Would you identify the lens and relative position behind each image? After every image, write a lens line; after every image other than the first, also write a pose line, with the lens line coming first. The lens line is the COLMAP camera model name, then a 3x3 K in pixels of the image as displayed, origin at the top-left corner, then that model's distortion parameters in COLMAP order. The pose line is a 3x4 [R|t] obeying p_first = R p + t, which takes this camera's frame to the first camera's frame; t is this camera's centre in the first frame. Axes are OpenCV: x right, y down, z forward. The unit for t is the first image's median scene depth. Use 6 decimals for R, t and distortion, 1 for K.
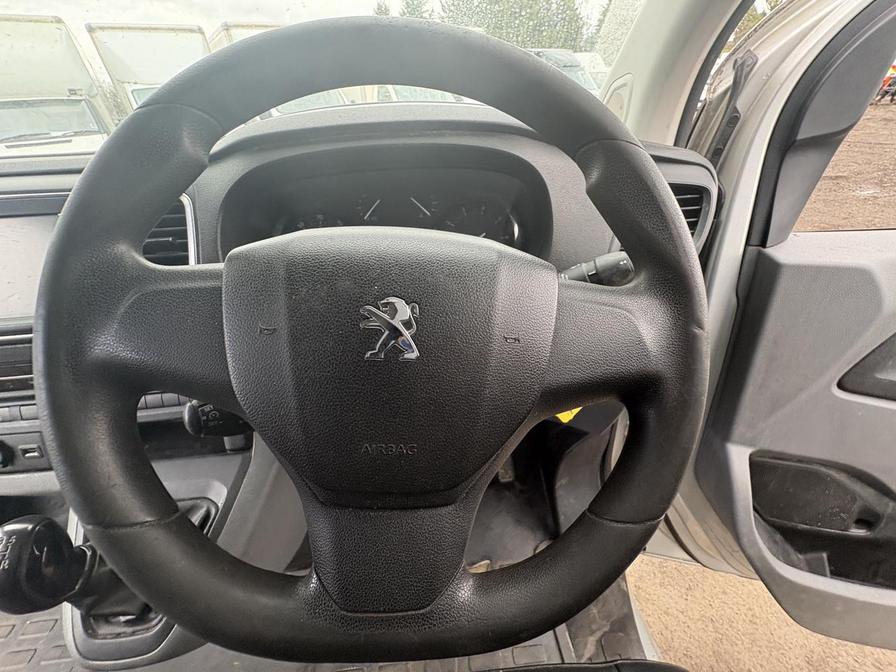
lens RADIAL K [[358.7, 0, 448.0], [0, 358.7, 336.0], [0, 0, 1]] dist [-0.000809, 0.000444]
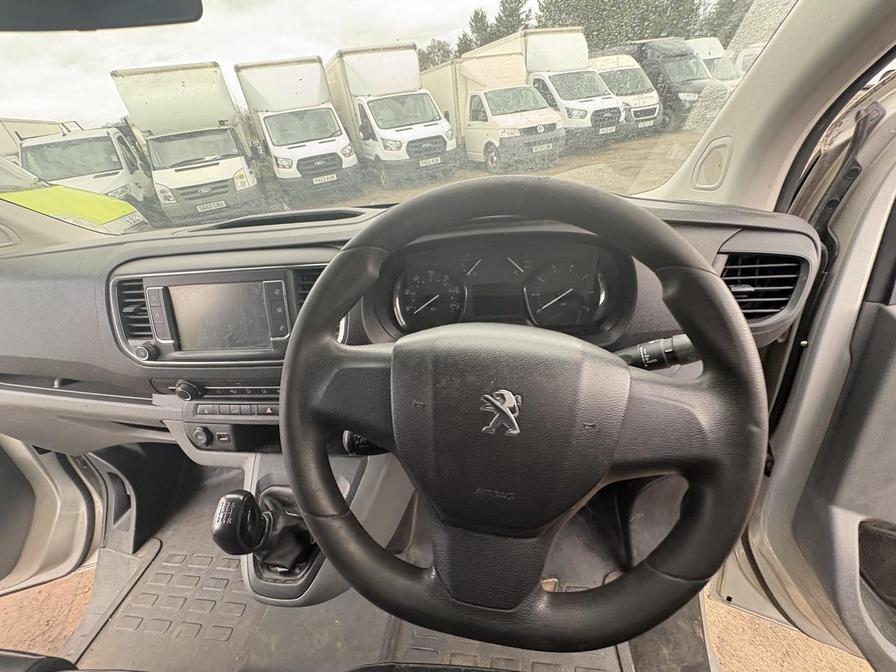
lens RADIAL K [[358.7, 0, 448.0], [0, 358.7, 336.0], [0, 0, 1]] dist [-0.000809, 0.000444]
pose [[0.975671, 0.059494, -0.211015, -0.028108], [-0.060029, 0.998189, 0.003876, -0.111153], [0.210864, 0.008885, 0.977475, -0.160371]]
